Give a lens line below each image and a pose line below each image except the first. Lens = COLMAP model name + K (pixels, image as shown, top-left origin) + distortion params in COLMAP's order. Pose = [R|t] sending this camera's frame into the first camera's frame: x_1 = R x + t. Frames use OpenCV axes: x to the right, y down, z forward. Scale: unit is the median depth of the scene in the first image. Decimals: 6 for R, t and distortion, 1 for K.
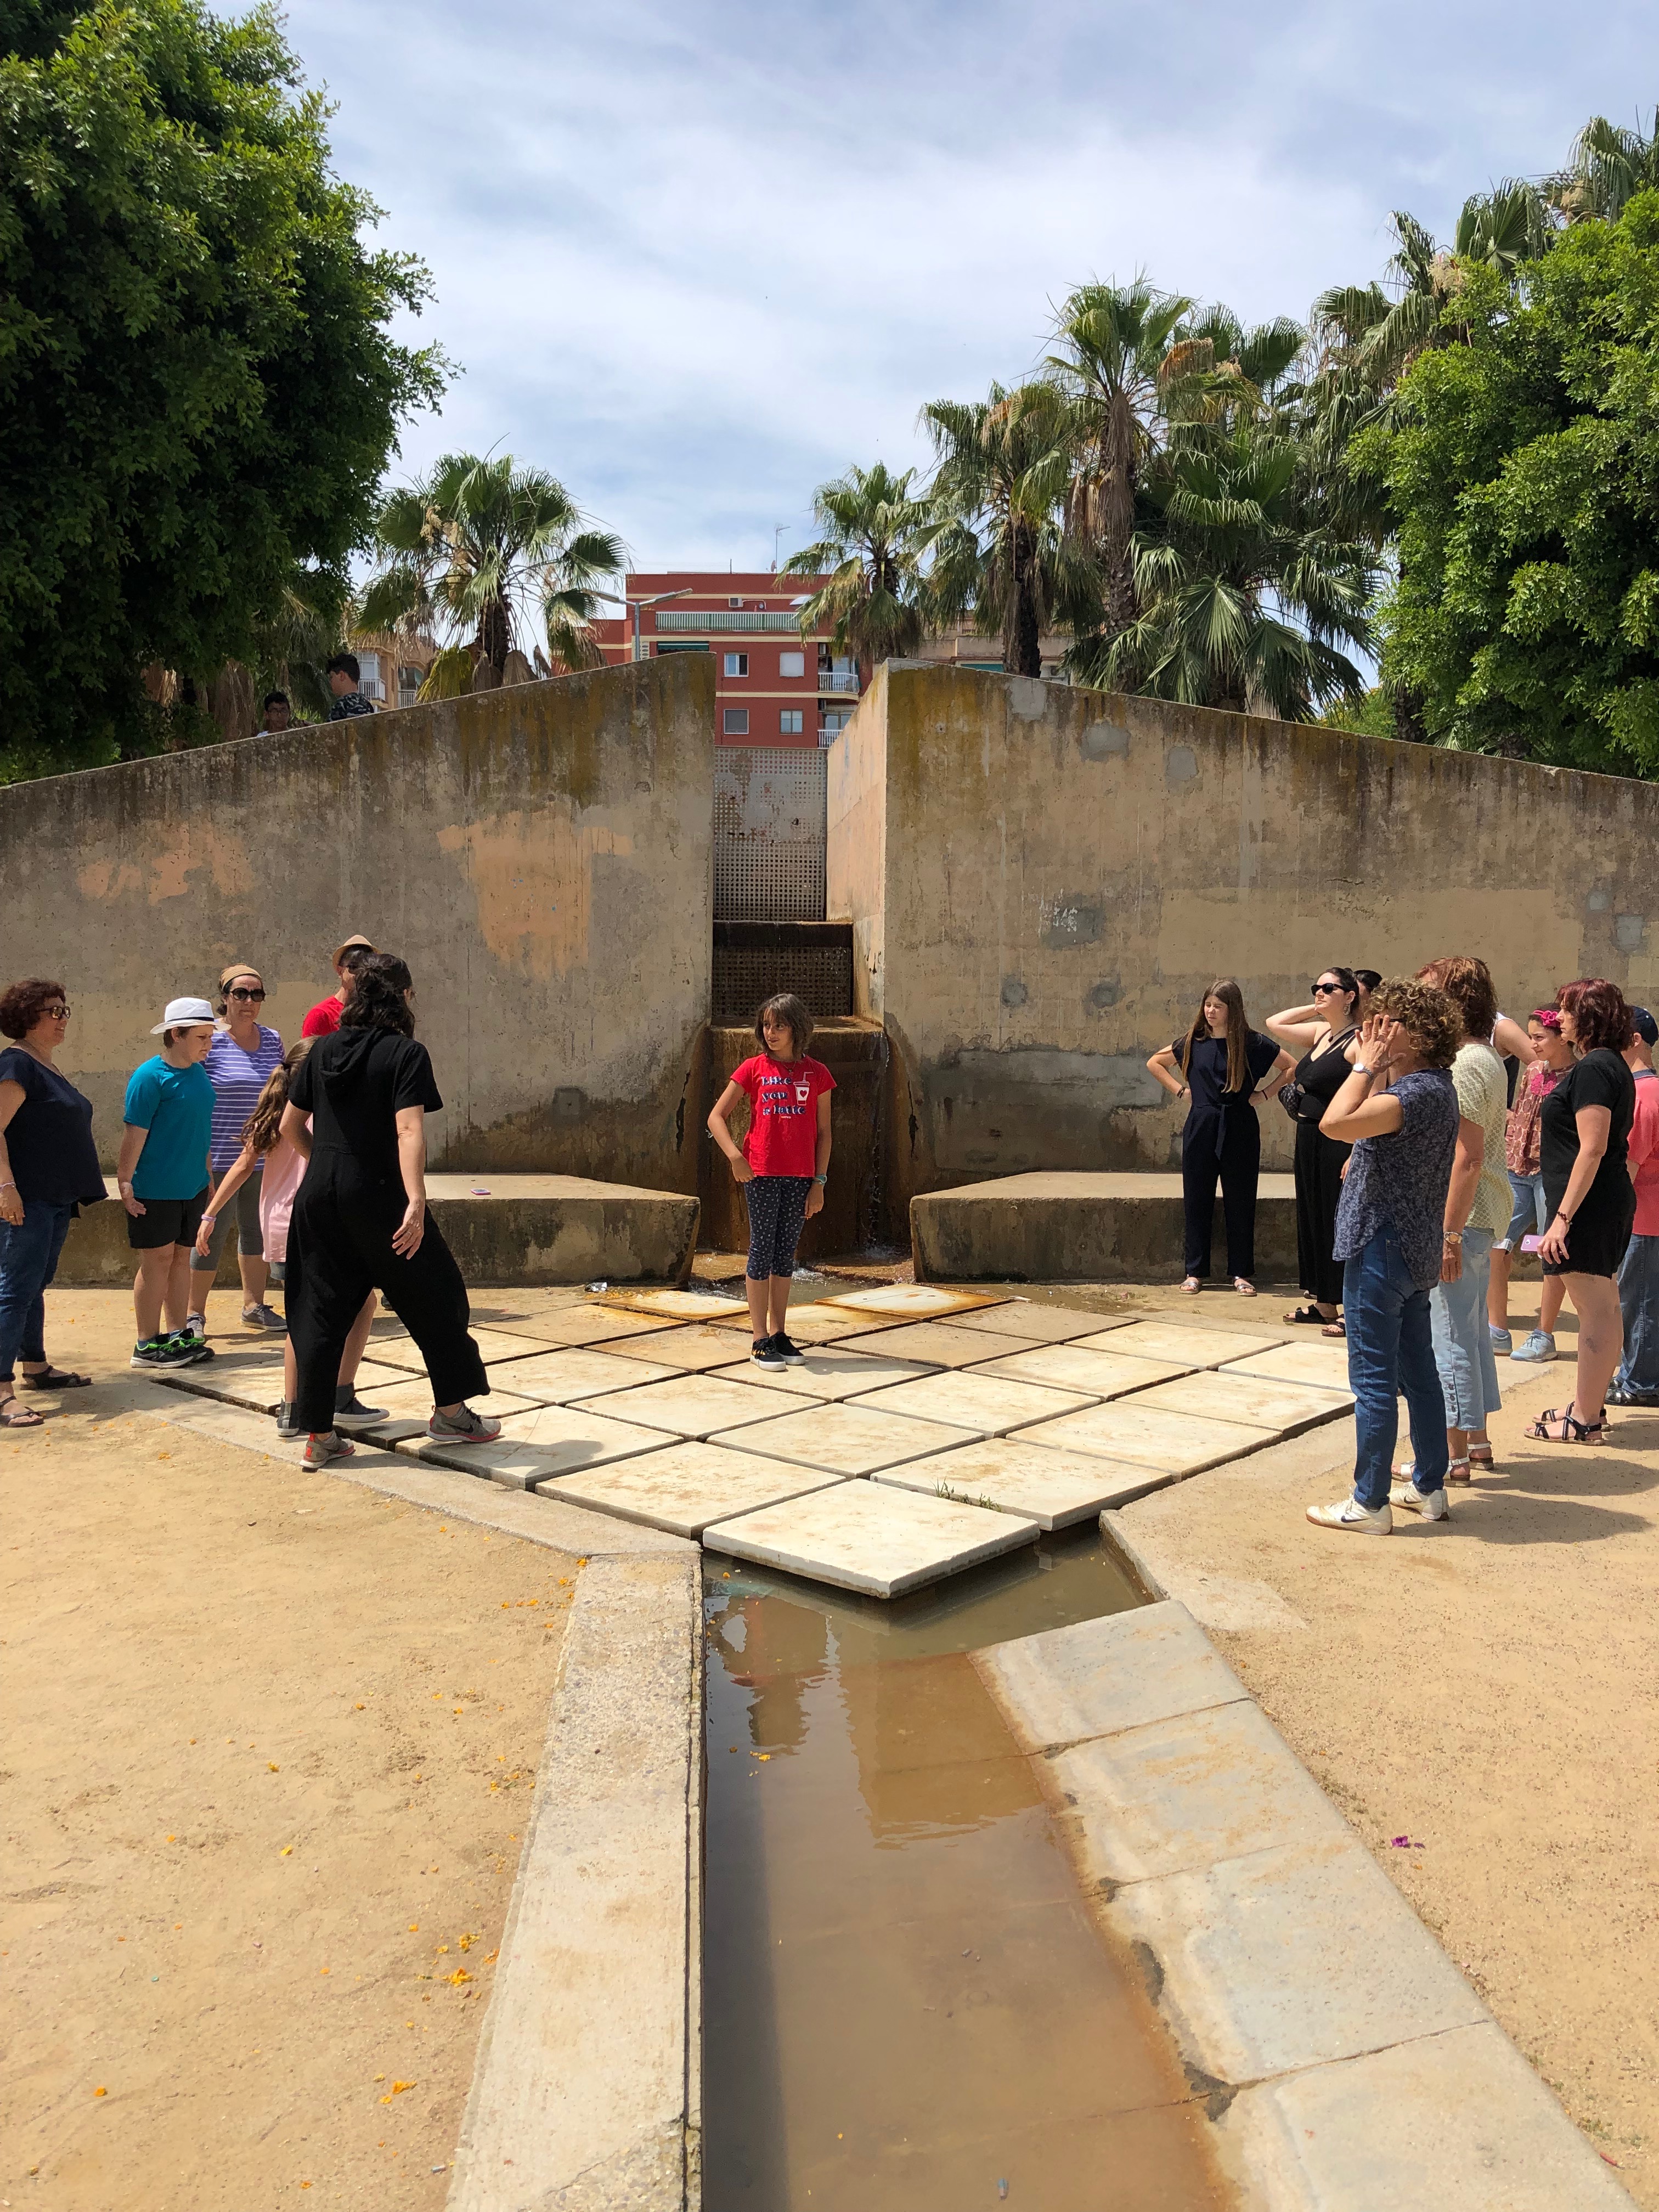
lens RADIAL K [[1797.2, 0, 831.6], [0, 1797.2, 1126.1], [0, 0, 1]] dist [-0.129981, -0.006782]
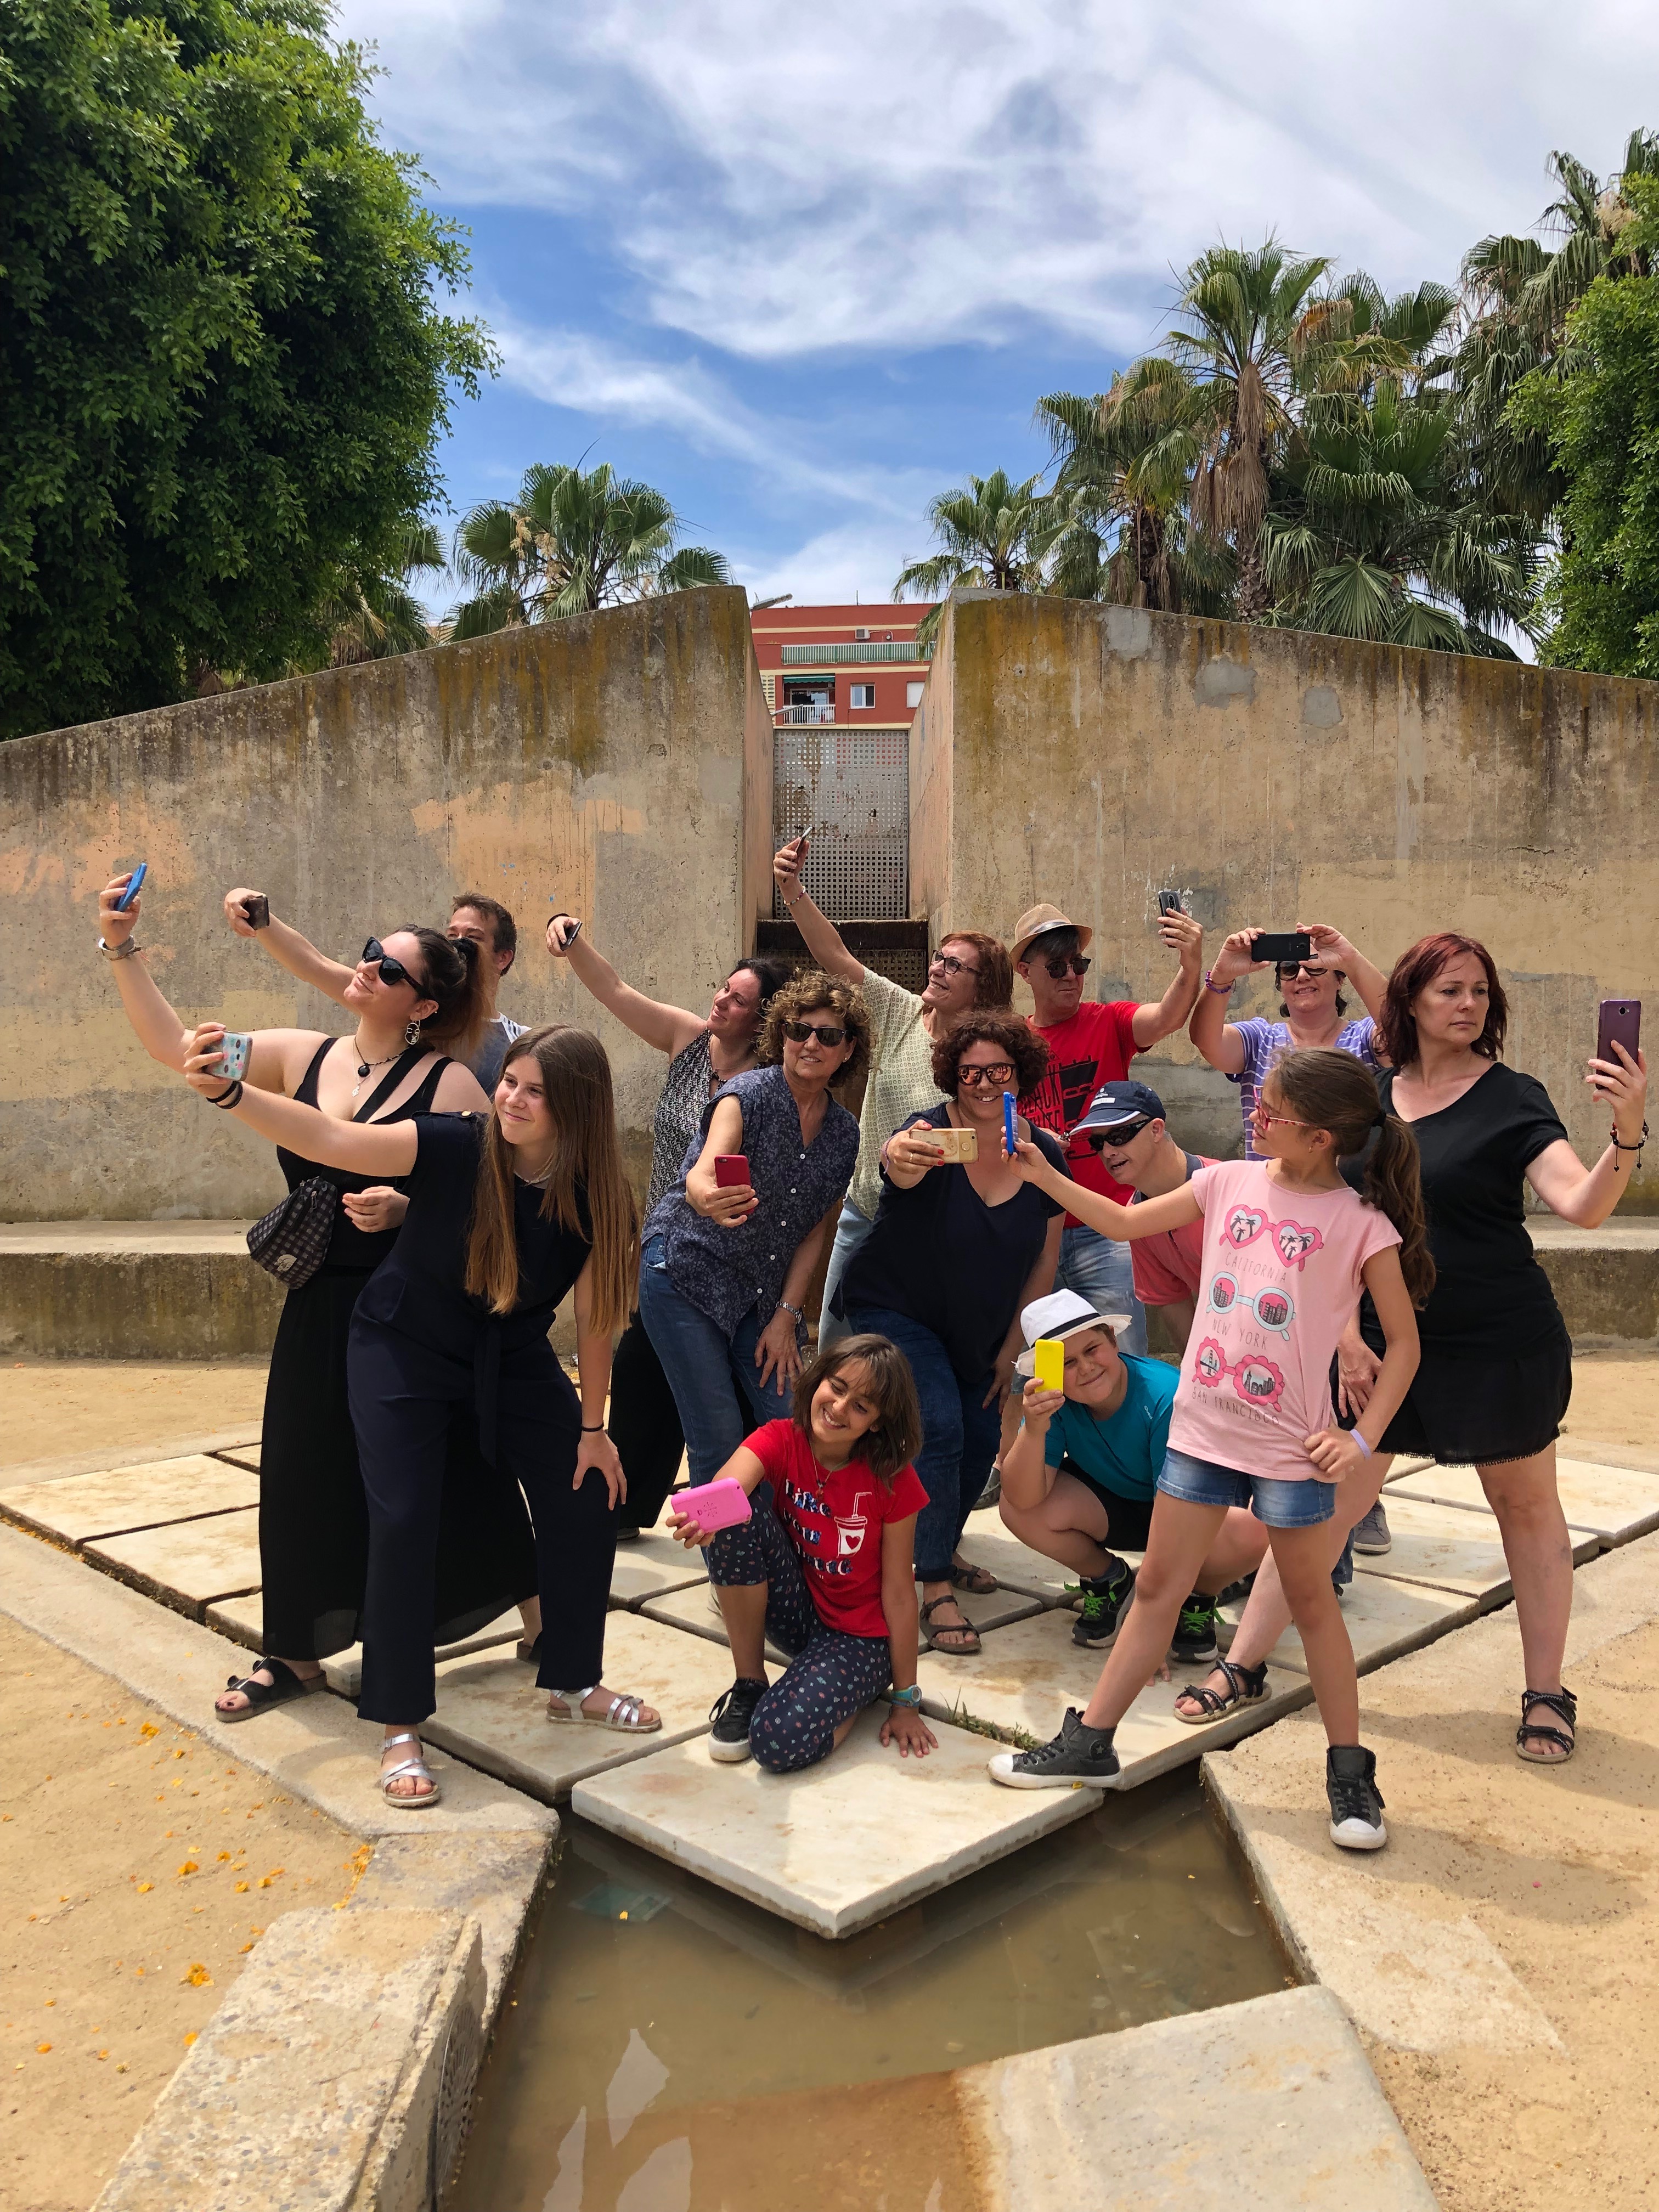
lens RADIAL K [[1785.5, 0, 829.5], [0, 1785.5, 1106.0], [0, 0, 1]] dist [-0.081199, 0.001550]
pose [[0.996676, -0.009118, -0.080952, 0.037385], [0.006420, 0.999417, -0.033522, 0.002379], [0.081210, 0.032891, 0.996154, 0.187349]]
